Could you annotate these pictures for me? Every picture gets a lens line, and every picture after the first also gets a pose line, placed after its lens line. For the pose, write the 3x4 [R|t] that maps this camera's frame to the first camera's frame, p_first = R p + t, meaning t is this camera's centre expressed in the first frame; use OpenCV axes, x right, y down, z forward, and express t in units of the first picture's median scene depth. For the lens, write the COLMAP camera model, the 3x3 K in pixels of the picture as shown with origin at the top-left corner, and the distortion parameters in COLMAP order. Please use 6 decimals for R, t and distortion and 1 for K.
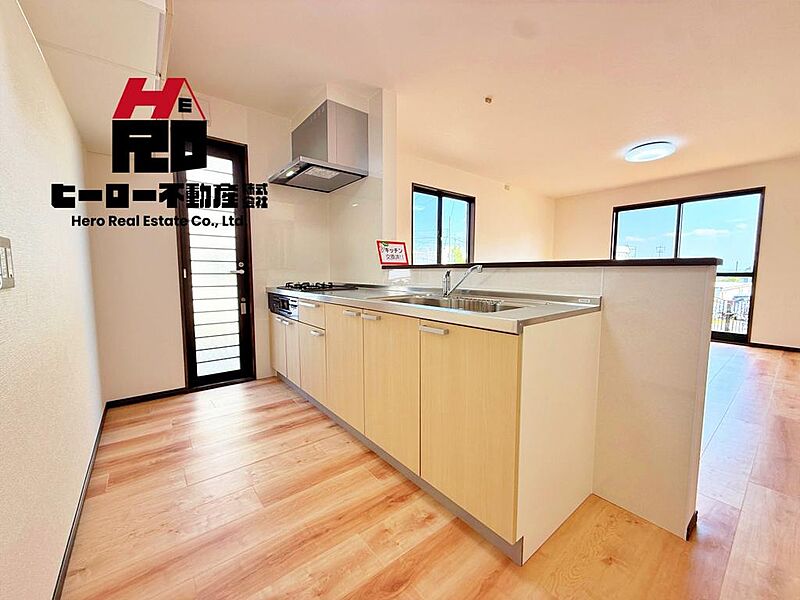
lens RADIAL K [[320.2, 0, 402.5], [0, 320.2, 300.8], [0, 0, 1]] dist [0.000171, 0.000152]
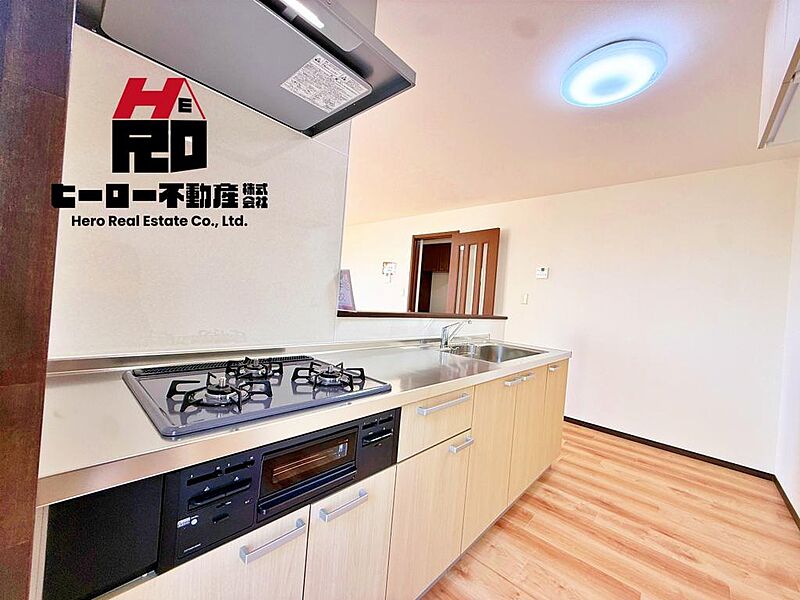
lens RADIAL K [[322.9, 0, 397.9], [0, 322.9, 297.1], [0, 0, 1]] dist [0.016255, 0.000234]
pose [[-0.157870, -0.002035, 0.987458, -1.098301], [0.005747, 0.999979, 0.002979, -0.217560], [-0.987443, 0.006145, -0.157855, 1.590038]]
